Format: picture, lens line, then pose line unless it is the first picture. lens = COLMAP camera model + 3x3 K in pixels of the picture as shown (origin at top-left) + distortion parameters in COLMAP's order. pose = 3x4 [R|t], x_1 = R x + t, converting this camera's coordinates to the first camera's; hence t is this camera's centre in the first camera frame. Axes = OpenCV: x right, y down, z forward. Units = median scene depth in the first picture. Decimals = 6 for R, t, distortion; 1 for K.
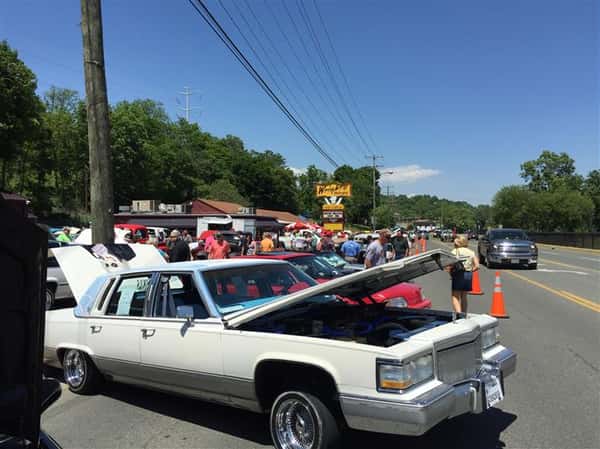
lens RADIAL K [[515.8, 0, 300.0], [0, 515.8, 224.5], [0, 0, 1]] dist [0.079660, -0.118113]
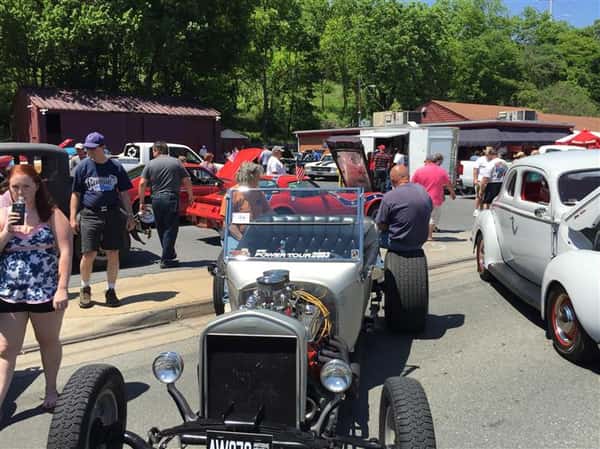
lens RADIAL K [[515.8, 0, 300.0], [0, 515.8, 224.5], [0, 0, 1]] dist [0.079660, -0.118113]
pose [[0.766041, 0.079616, -0.637842, 0.041627], [0.013409, 0.990105, 0.139690, 0.003856], [0.642652, -0.115561, 0.757393, 0.175826]]
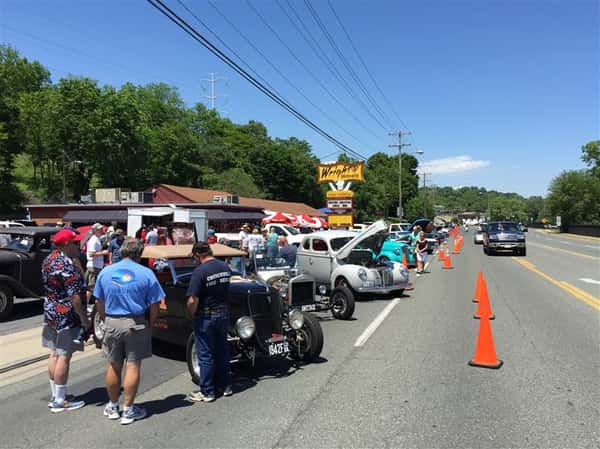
lens RADIAL K [[515.8, 0, 300.0], [0, 515.8, 224.5], [0, 0, 1]] dist [0.079660, -0.118113]
pose [[0.996444, -0.004397, -0.084147, 0.033260], [0.005412, 0.999915, 0.011843, 0.001047], [0.084087, -0.012256, 0.996383, 0.104950]]
